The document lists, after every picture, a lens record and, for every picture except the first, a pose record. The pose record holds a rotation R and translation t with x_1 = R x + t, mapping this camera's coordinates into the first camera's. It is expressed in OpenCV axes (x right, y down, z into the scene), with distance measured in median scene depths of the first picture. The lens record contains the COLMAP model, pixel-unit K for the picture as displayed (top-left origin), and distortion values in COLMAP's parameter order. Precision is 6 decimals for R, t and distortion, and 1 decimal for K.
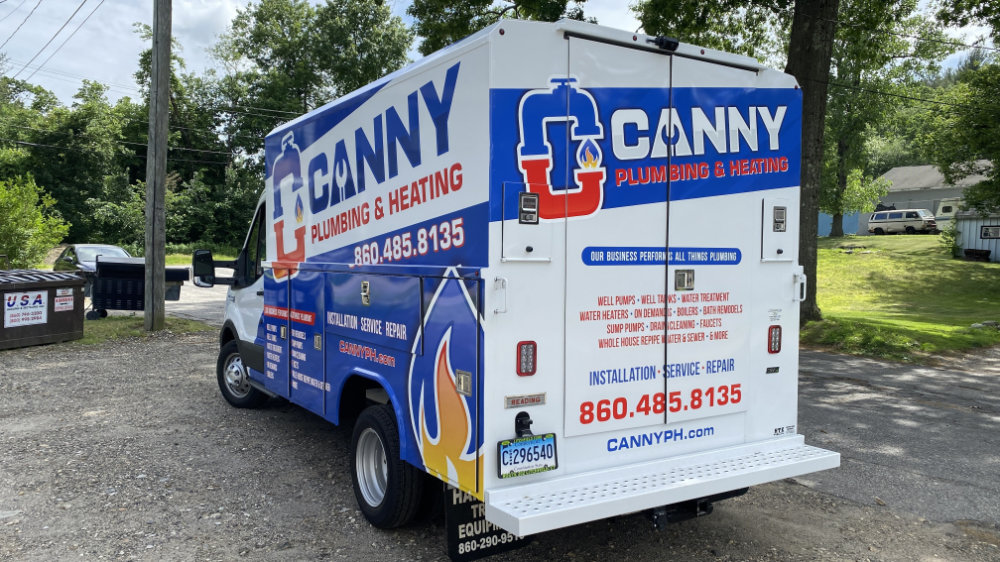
lens RADIAL K [[776.8, 0, 514.6], [0, 776.8, 281.5], [0, 0, 1]] dist [-0.004409, -0.009821]
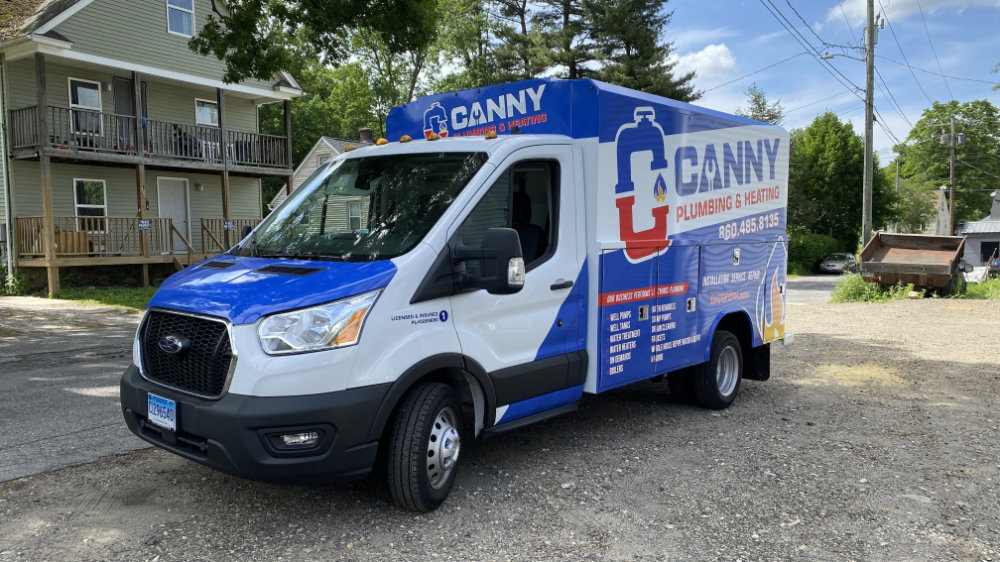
lens RADIAL K [[762.9, 0, 490.7], [0, 762.9, 282.0], [0, 0, 1]] dist [0.002651, -0.001458]
pose [[-0.263096, -0.081788, 0.961297, -1.470428], [0.028560, 0.995303, 0.092498, -0.084918], [-0.964347, 0.051790, -0.259524, 1.811937]]
